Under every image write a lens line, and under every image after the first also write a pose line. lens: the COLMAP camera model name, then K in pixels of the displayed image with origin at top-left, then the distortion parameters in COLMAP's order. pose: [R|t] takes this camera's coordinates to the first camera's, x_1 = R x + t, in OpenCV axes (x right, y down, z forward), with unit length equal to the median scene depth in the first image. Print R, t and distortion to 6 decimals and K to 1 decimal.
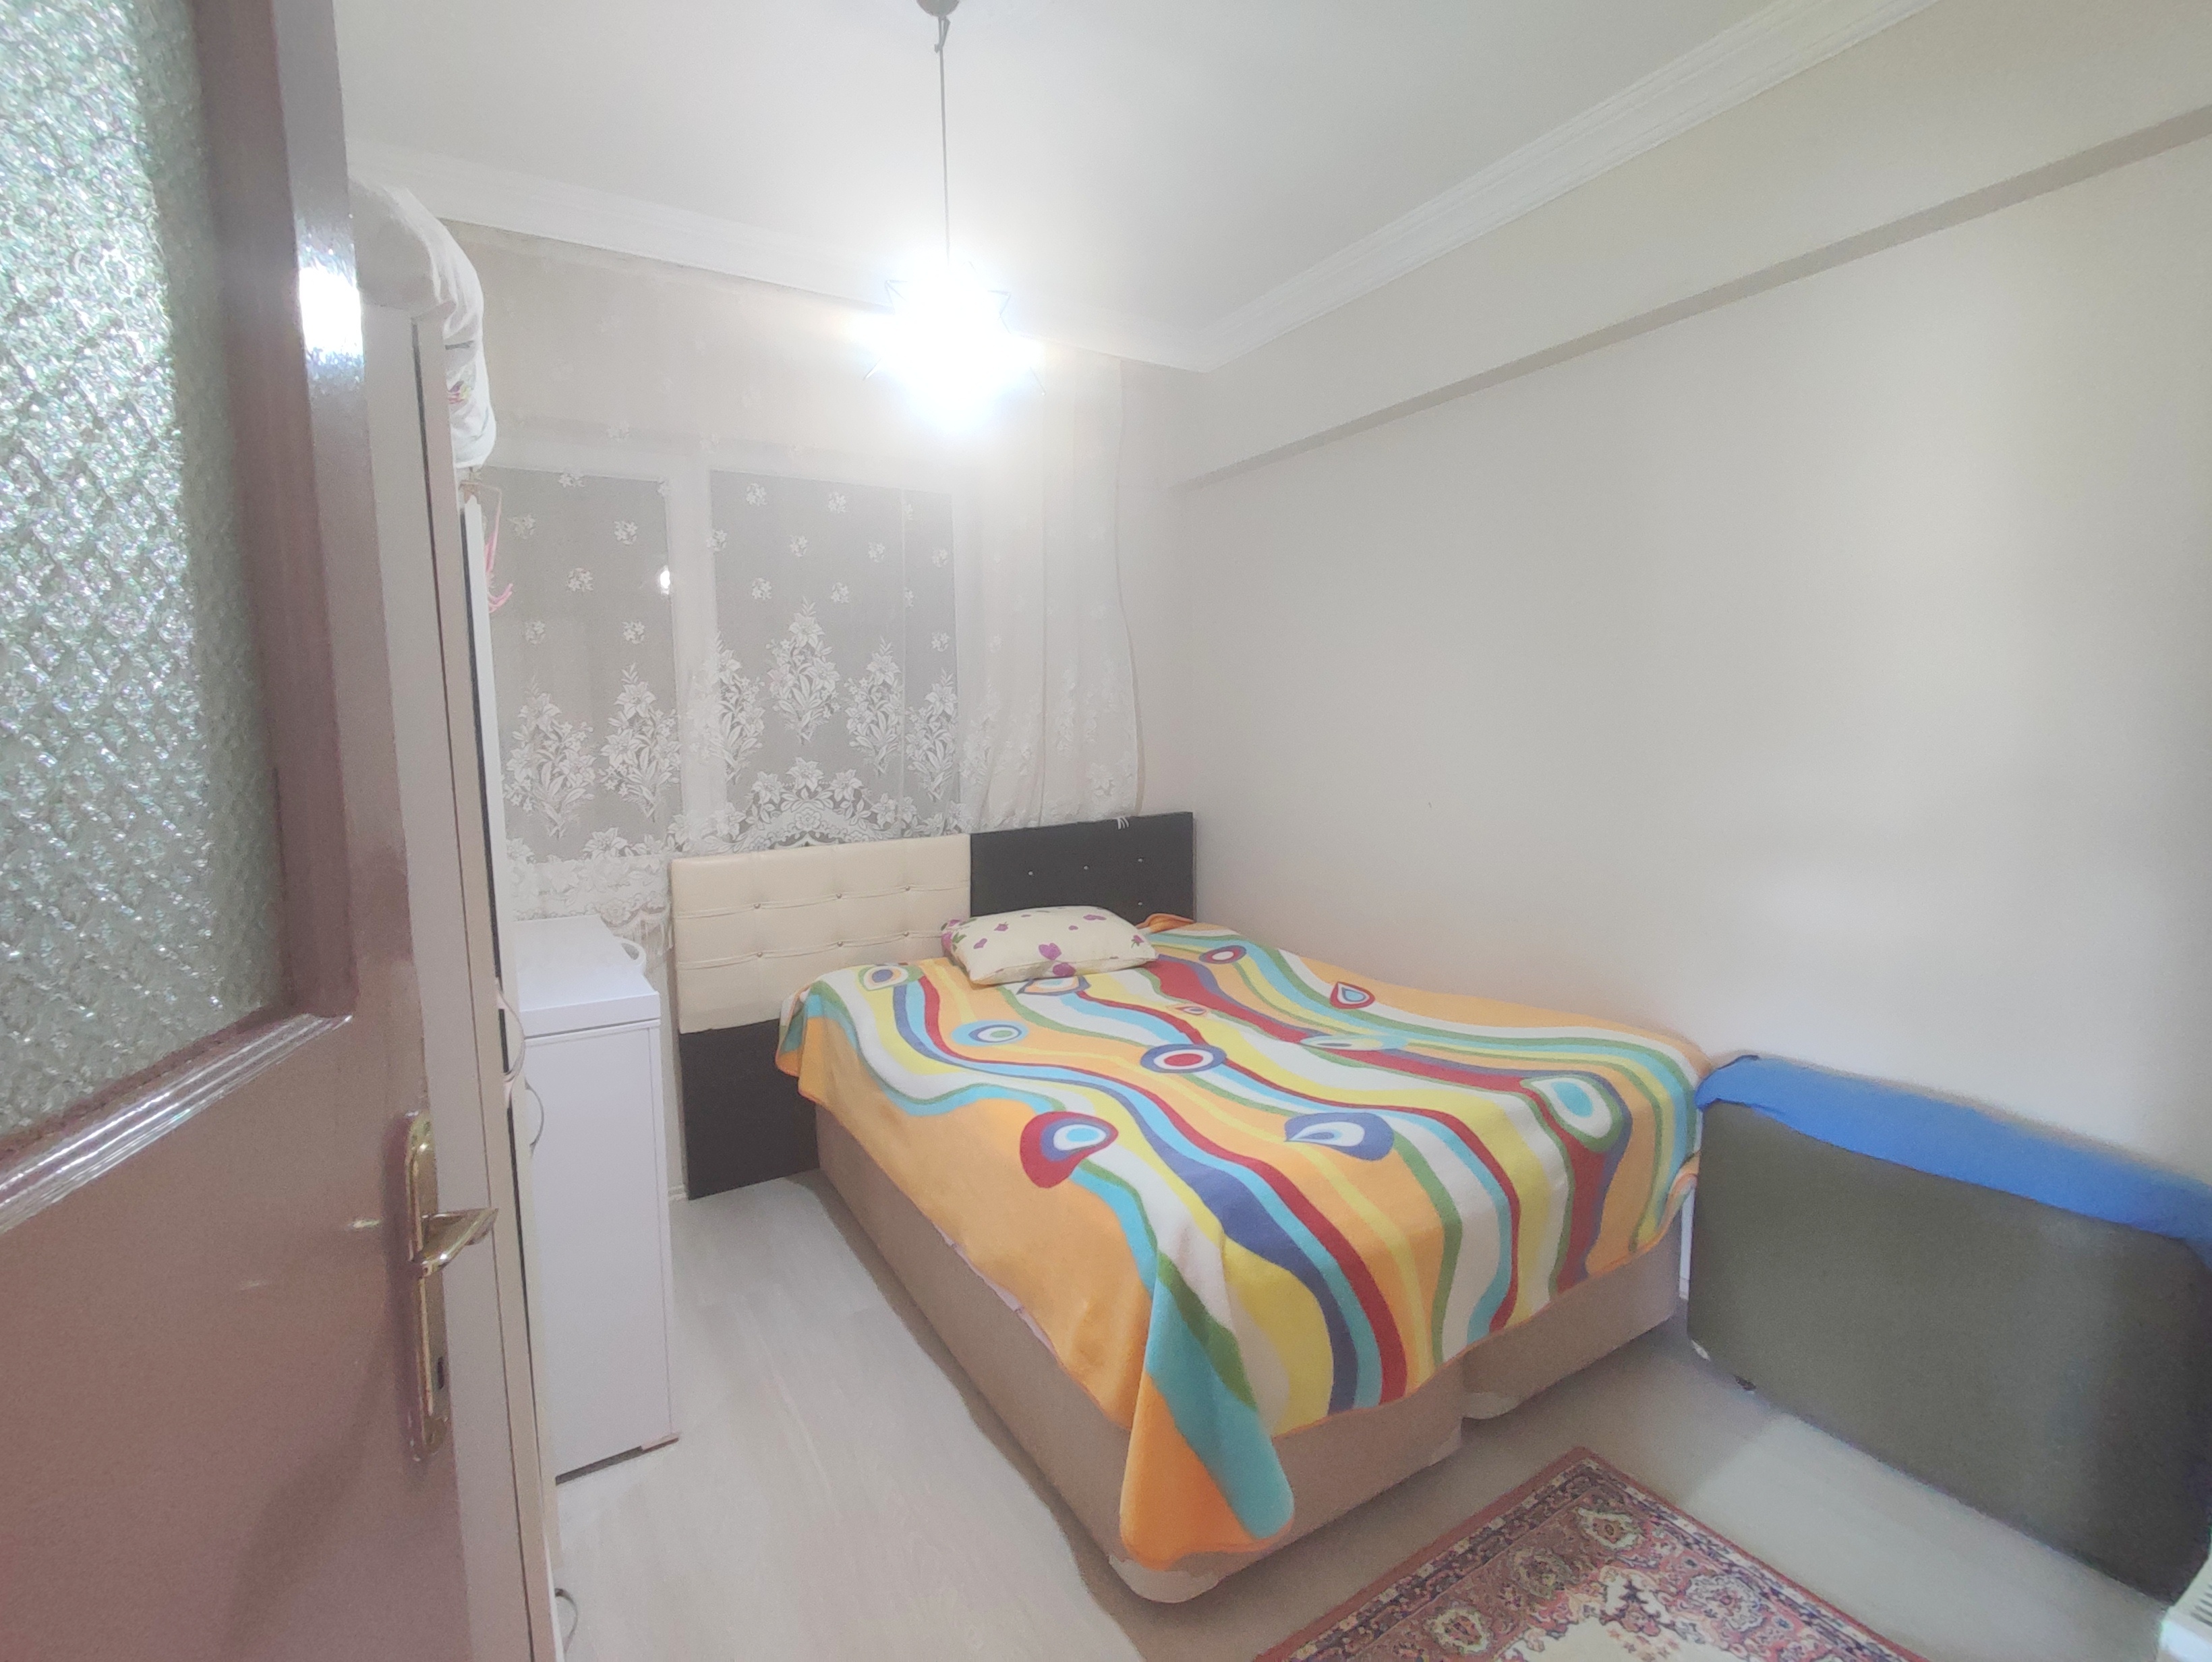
lens RADIAL K [[1004.9, 0, 1094.8], [0, 1004.9, 827.1], [0, 0, 1]] dist [0.002595, -0.003399]
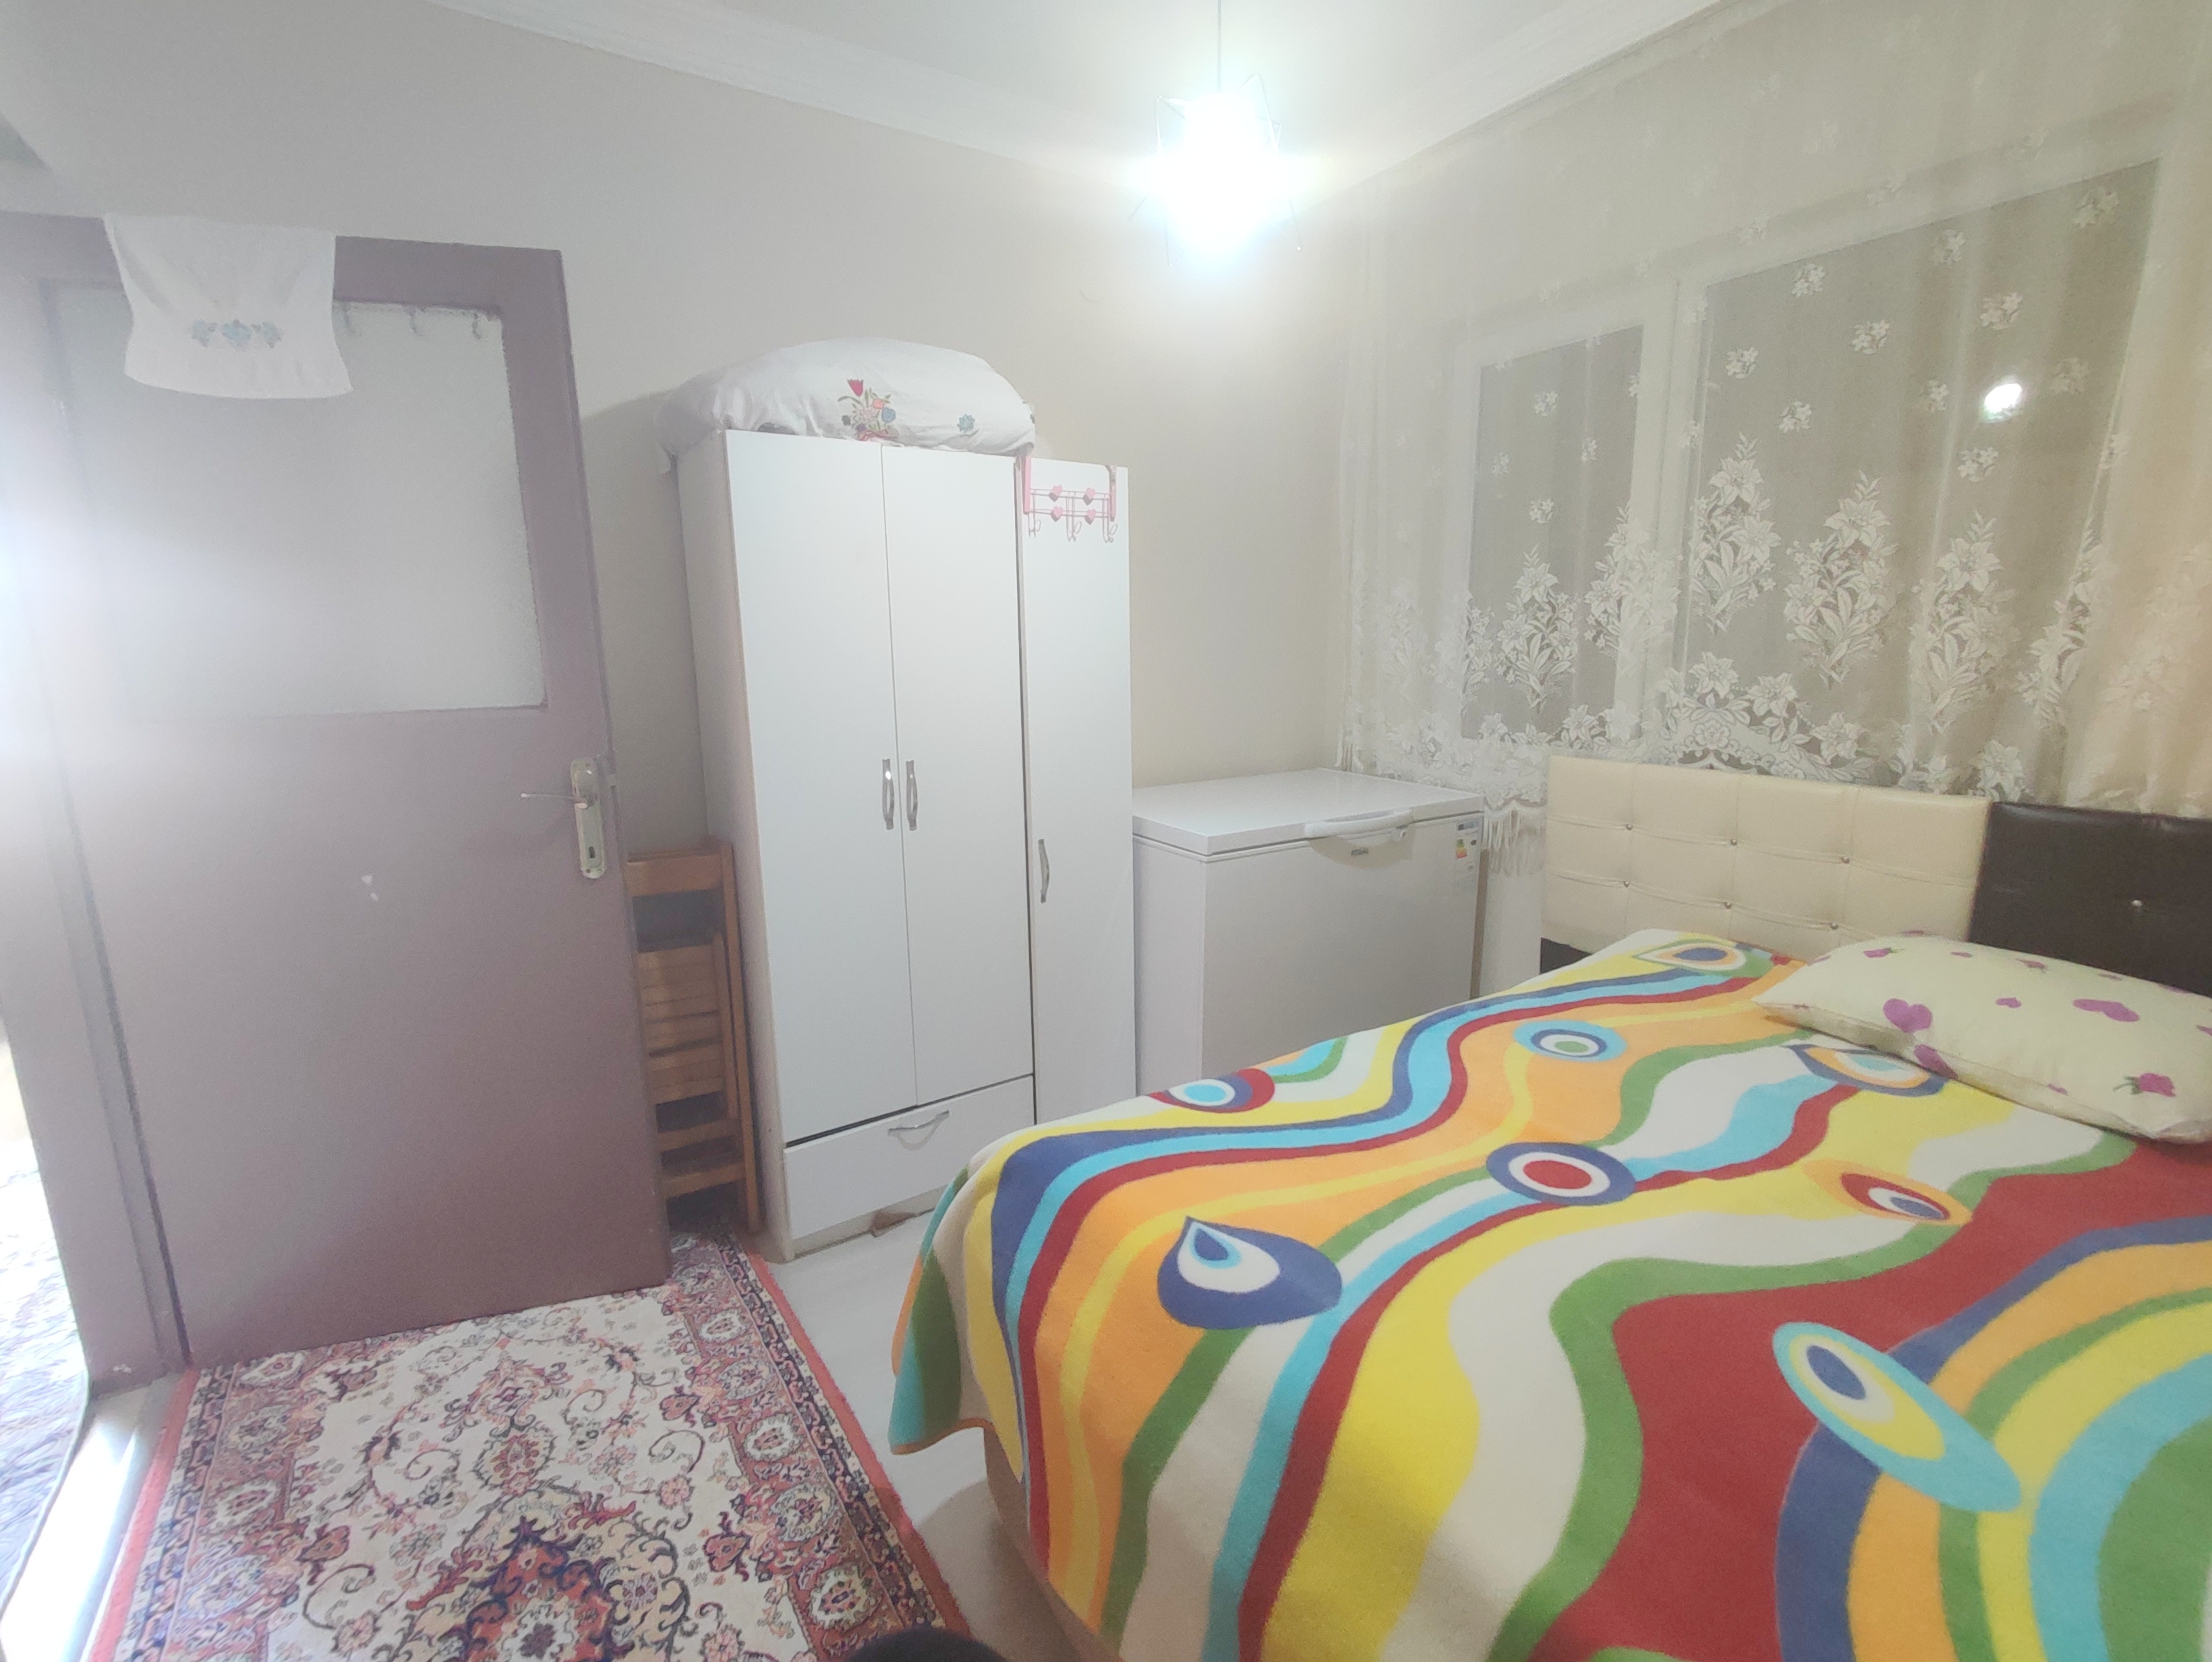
lens RADIAL K [[1004.9, 0, 1097.5], [0, 1004.9, 824.7], [0, 0, 1]] dist [0.002595, -0.003399]
pose [[0.028207, 0.211675, -0.976933, 0.476540], [-0.094037, 0.973550, 0.208226, -0.057273], [0.995169, 0.085994, 0.047366, 0.510592]]
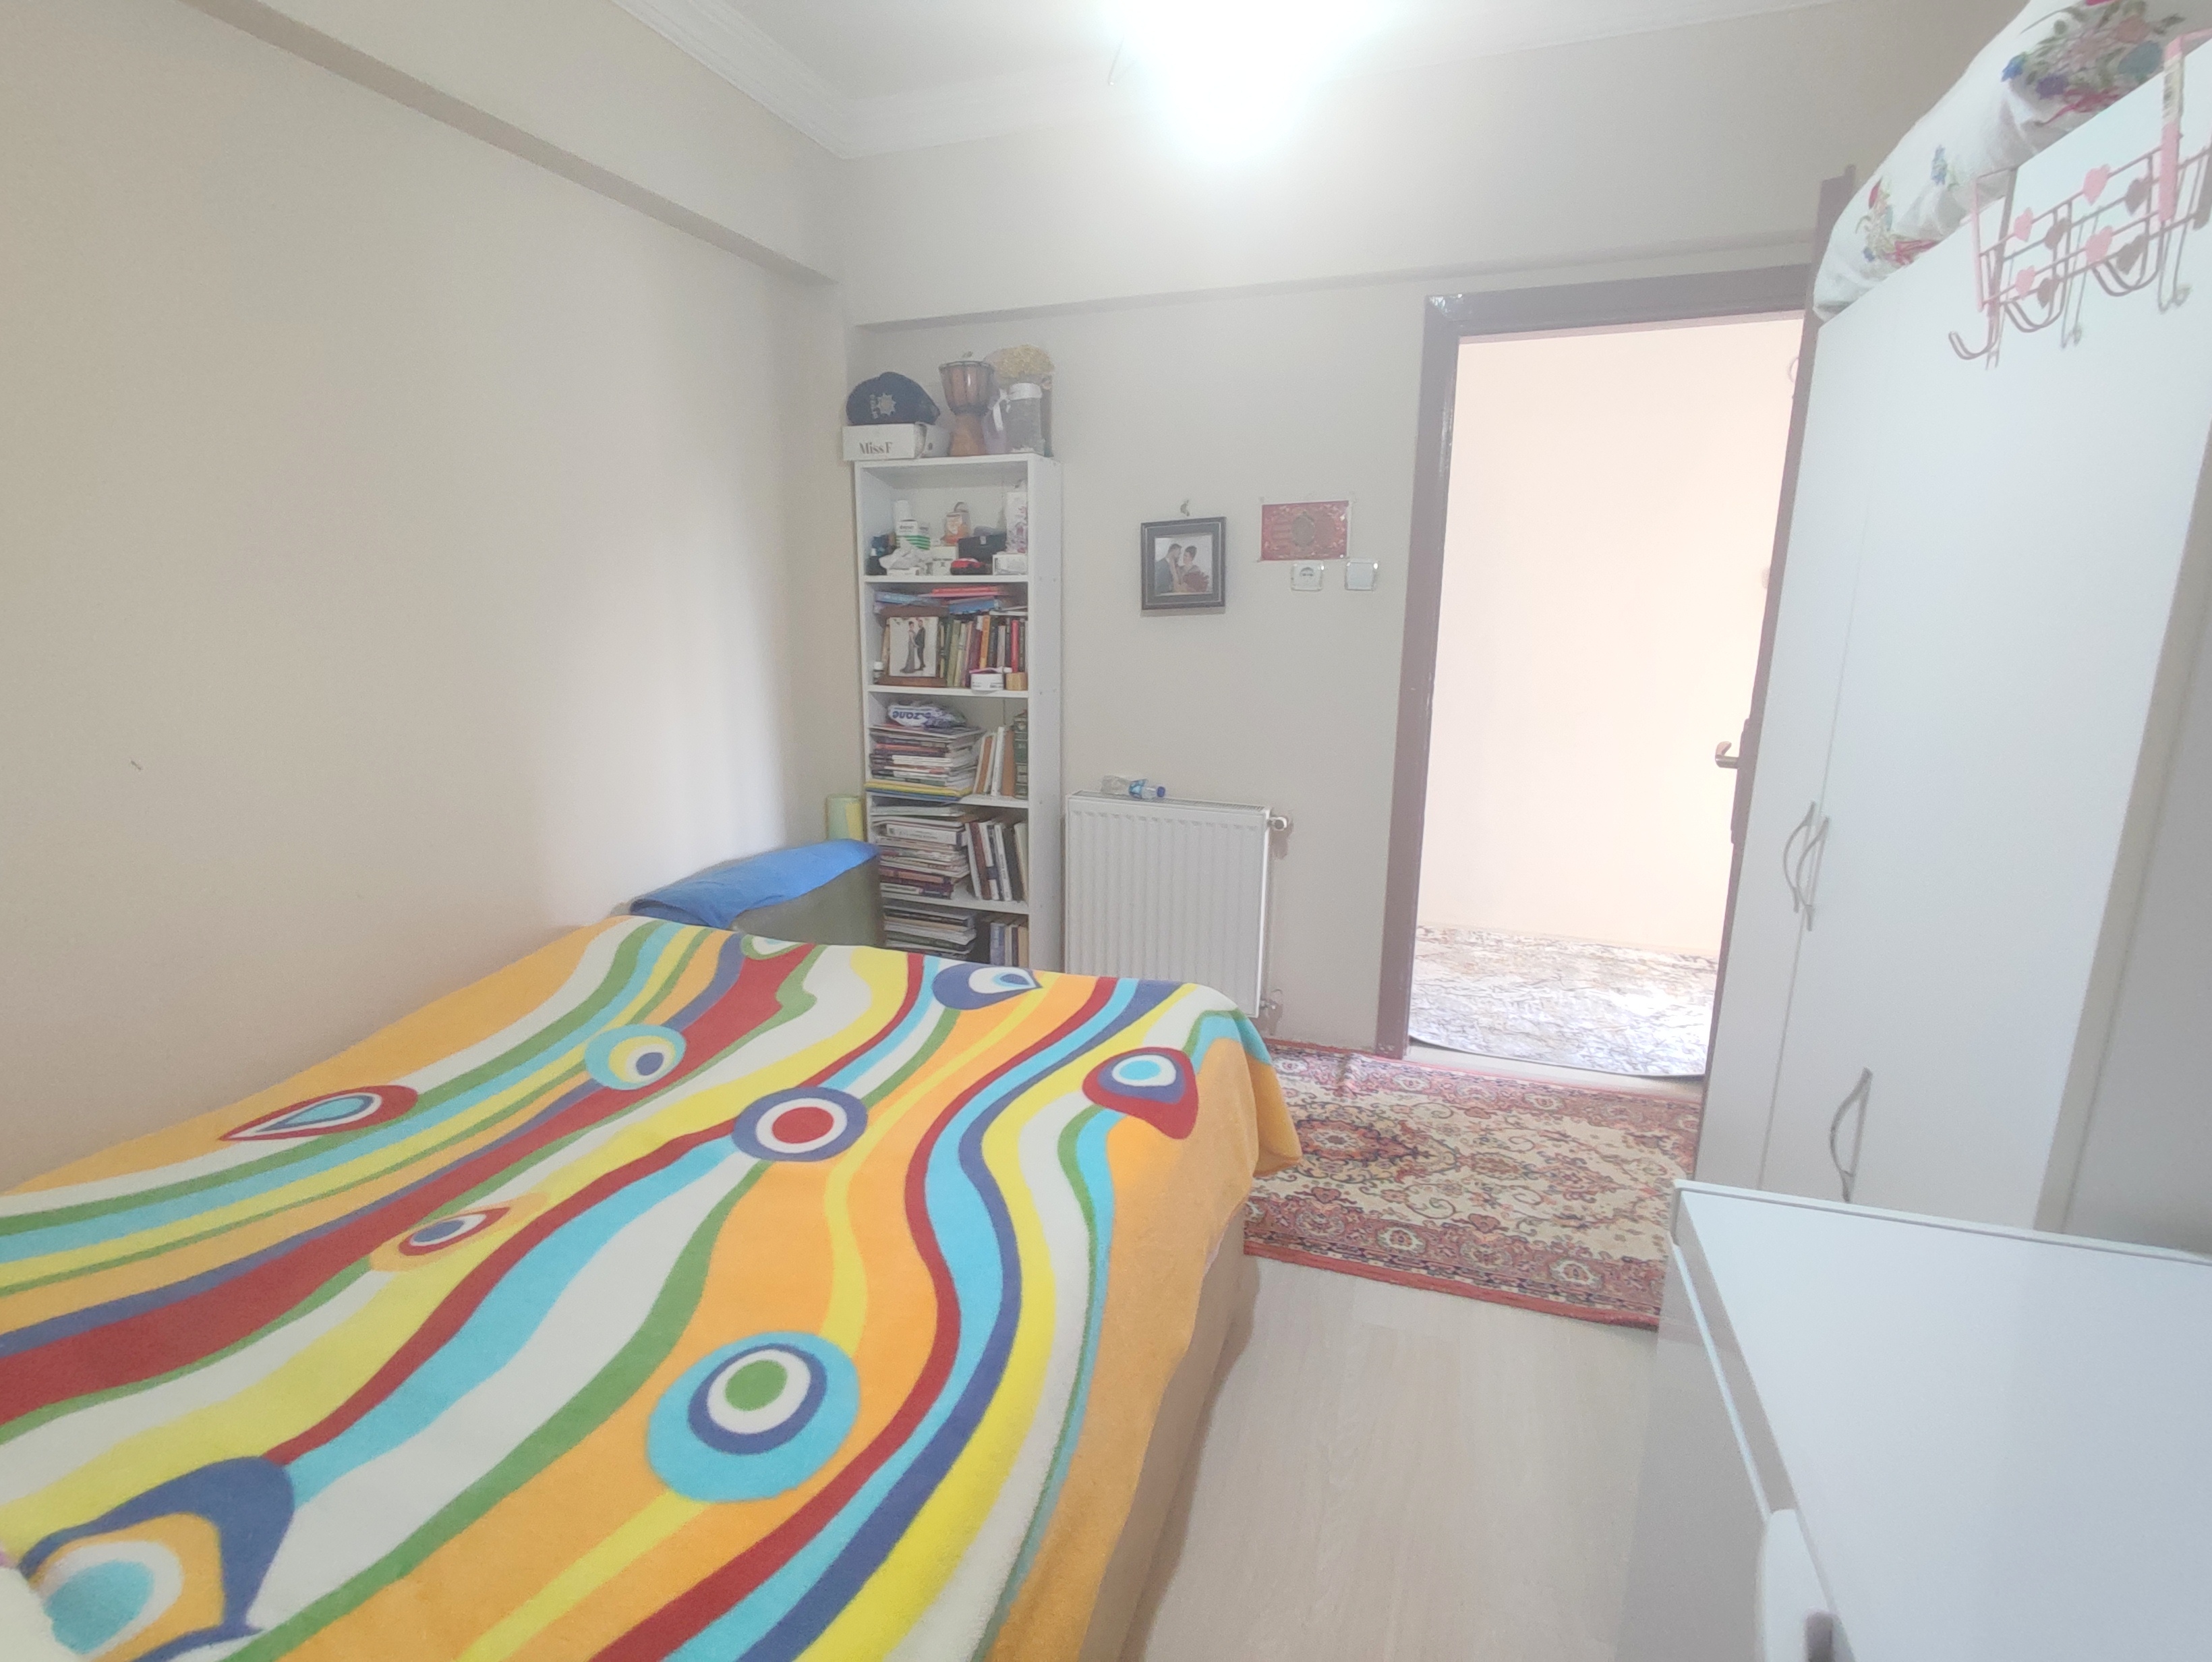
lens RADIAL K [[1004.9, 0, 1095.4], [0, 1004.9, 830.5], [0, 0, 1]] dist [0.002595, -0.003399]
pose [[-0.630905, -0.156375, 0.759938, -0.369273], [0.100629, 0.954712, 0.279997, -0.082908], [-0.769307, 0.253124, -0.586597, 0.895800]]
